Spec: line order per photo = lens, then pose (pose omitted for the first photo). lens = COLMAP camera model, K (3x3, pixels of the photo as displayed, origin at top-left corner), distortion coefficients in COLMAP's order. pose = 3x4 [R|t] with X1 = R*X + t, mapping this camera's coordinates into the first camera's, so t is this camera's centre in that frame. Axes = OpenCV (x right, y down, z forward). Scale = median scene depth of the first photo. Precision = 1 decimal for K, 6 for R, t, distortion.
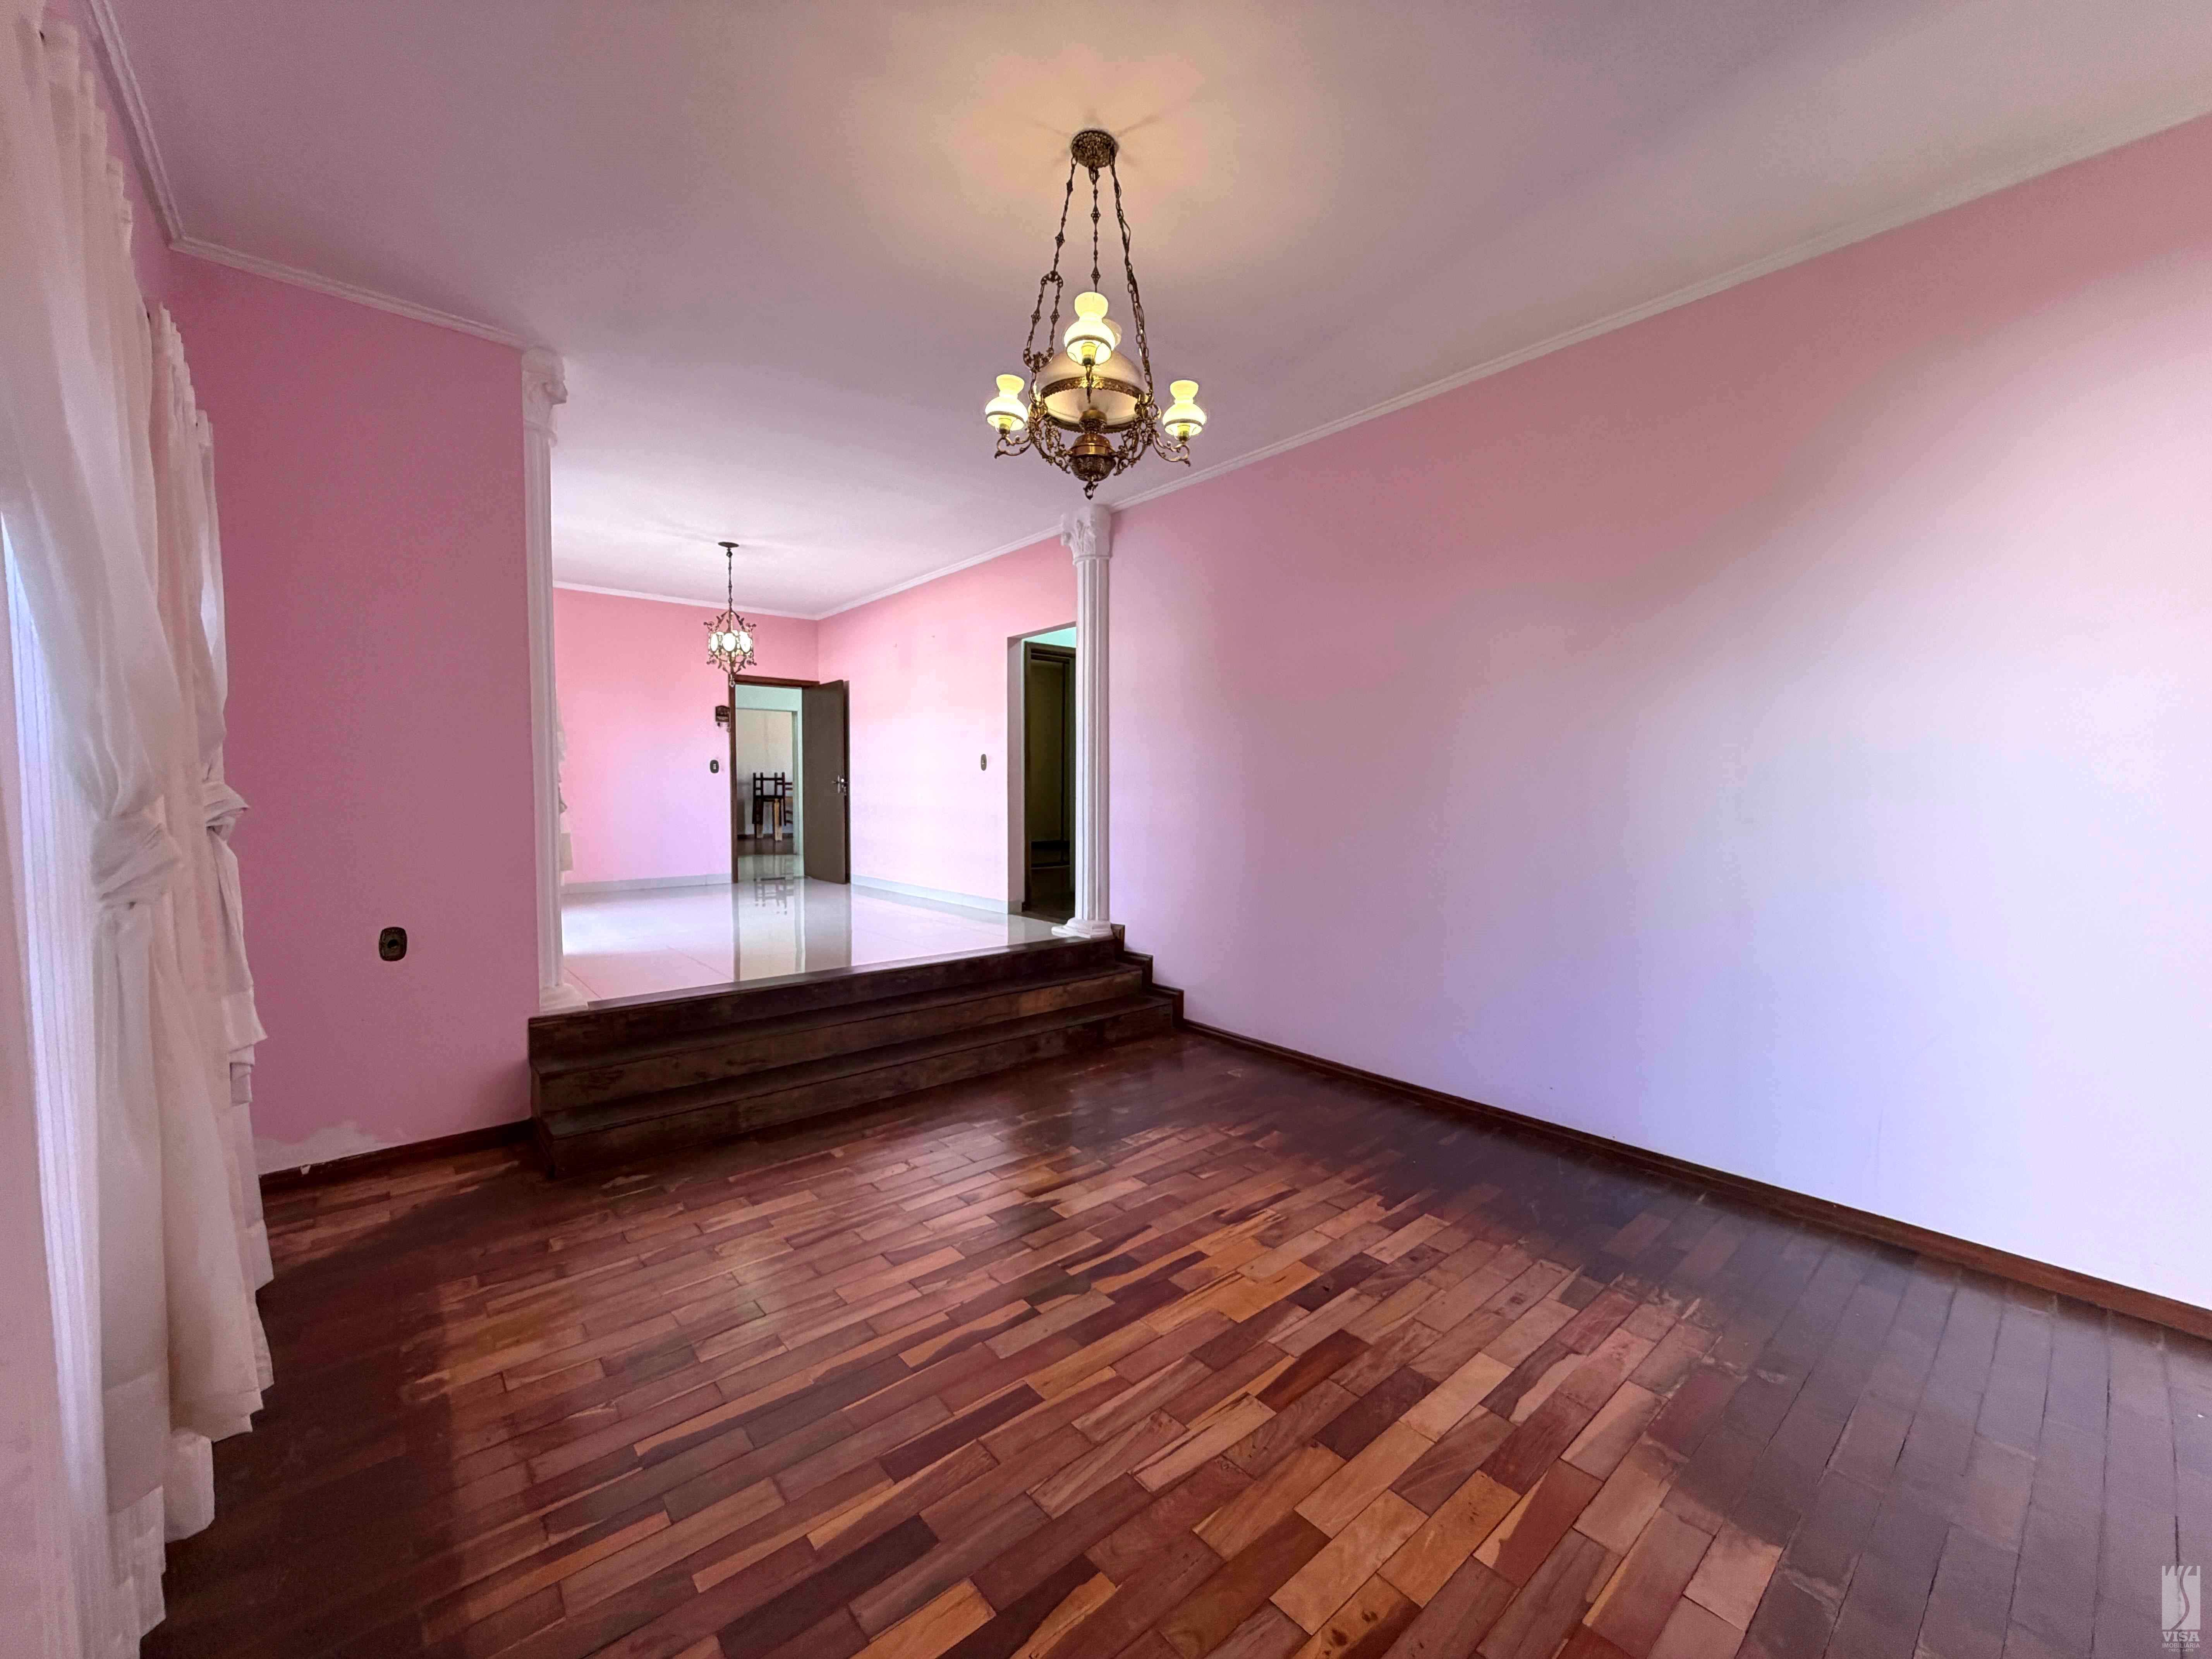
lens RADIAL K [[879.8, 0, 1104.2], [0, 879.8, 826.7], [0, 0, 1]] dist [-0.000202, 0.000527]
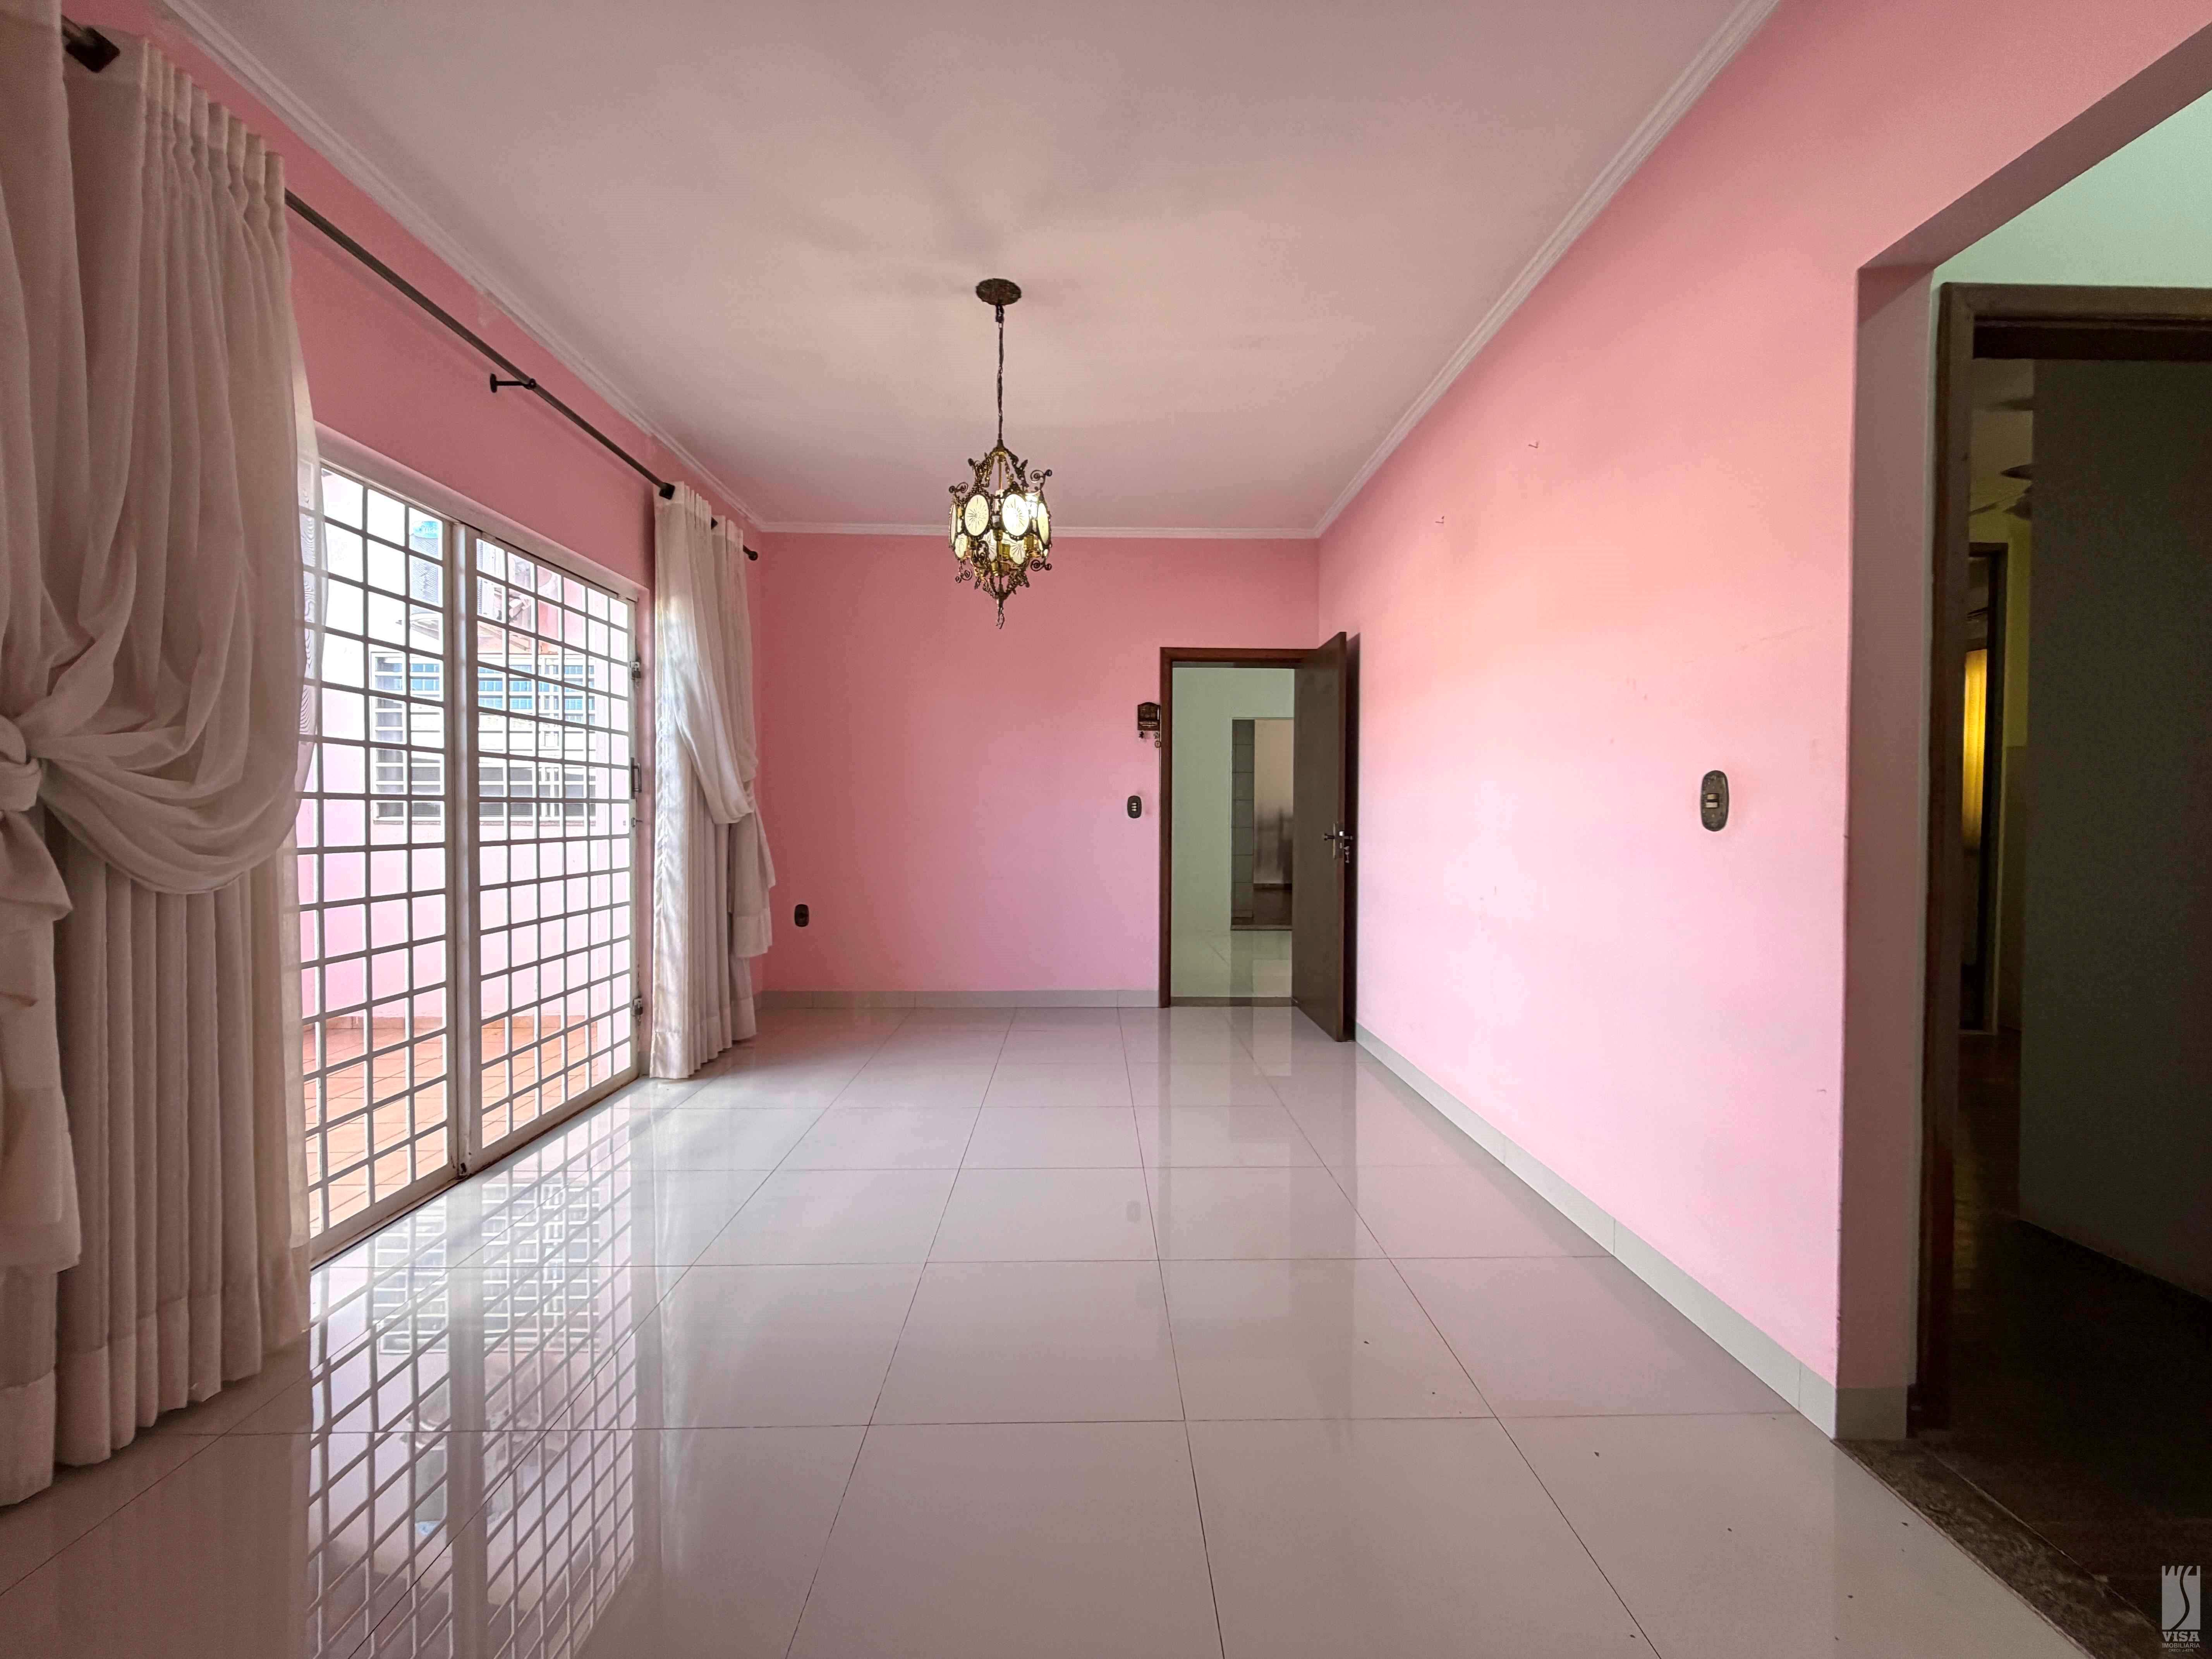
lens RADIAL K [[879.8, 0, 1104.1], [0, 879.8, 824.9], [0, 0, 1]] dist [-0.000202, 0.000527]
pose [[0.778587, 0.009552, -0.627464, -0.284871], [-0.030294, 0.999290, -0.022379, -0.135837], [0.626805, 0.036432, 0.778324, 1.689531]]
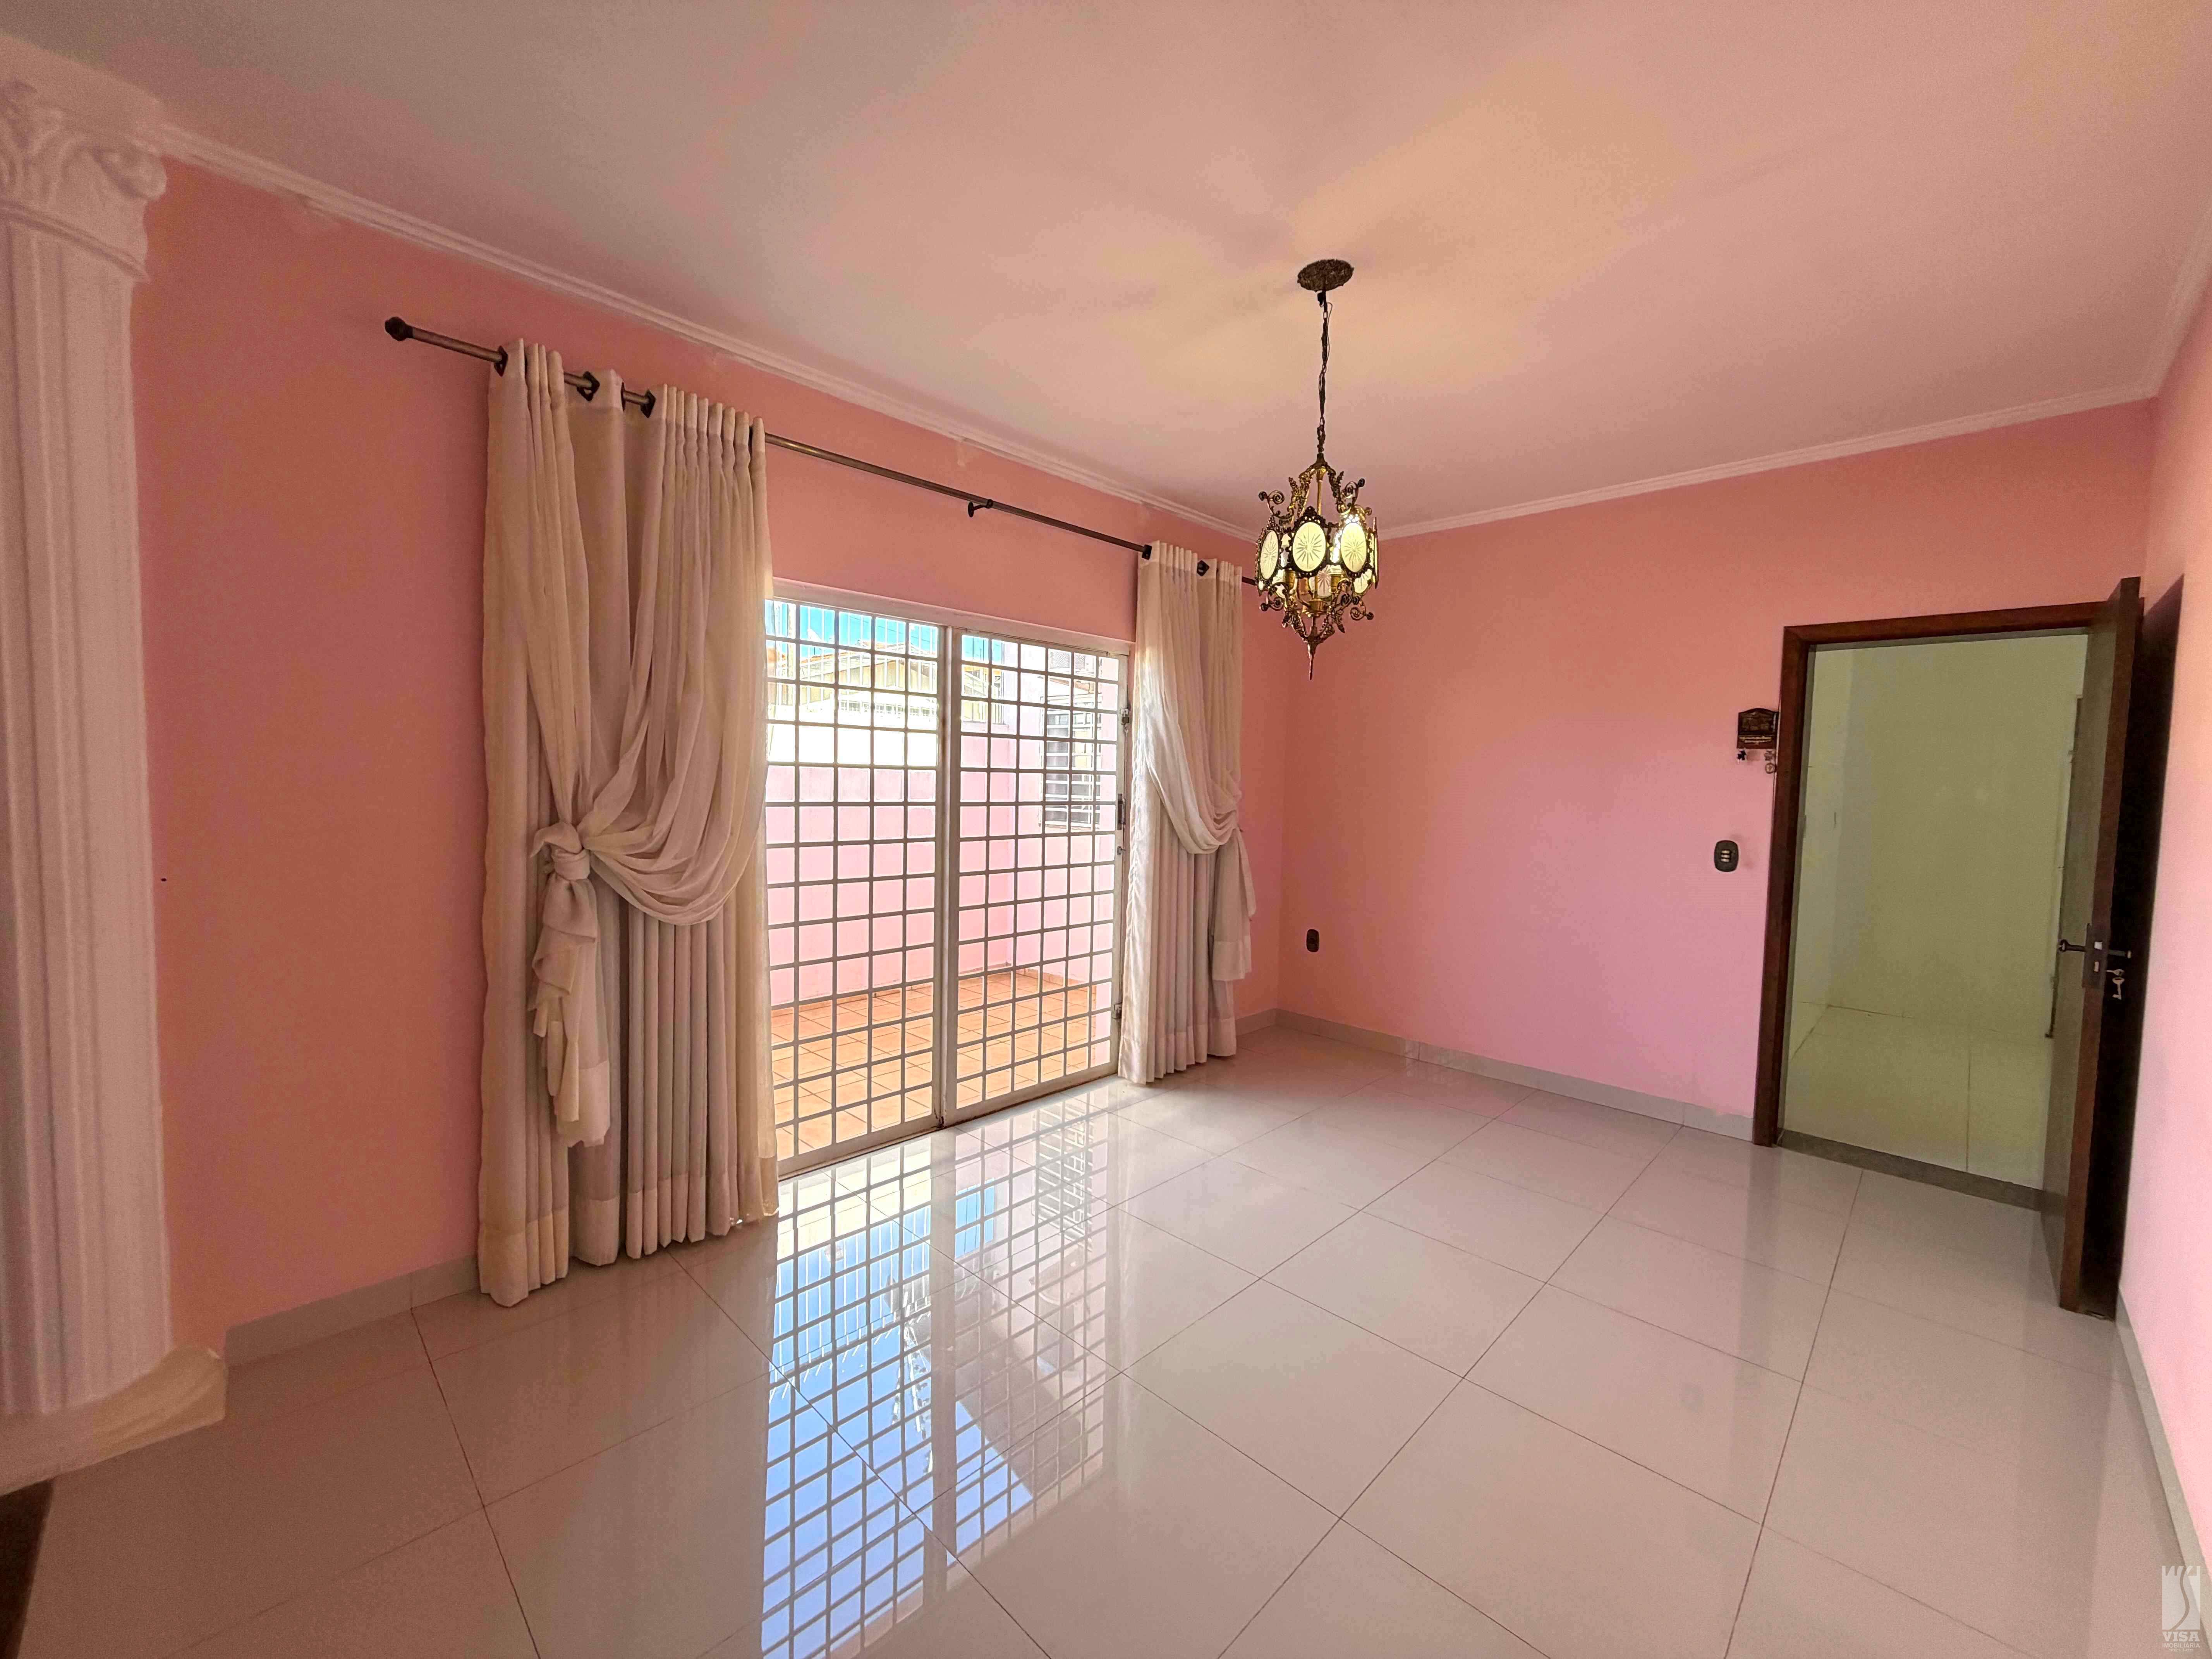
lens RADIAL K [[879.8, 0, 1099.9], [0, 879.8, 826.8], [0, 0, 1]] dist [-0.000202, 0.000527]
pose [[0.093259, 0.052966, -0.994232, -0.171101], [-0.066905, 0.996660, 0.046819, -0.261184], [0.993391, 0.062152, 0.096491, 2.109426]]
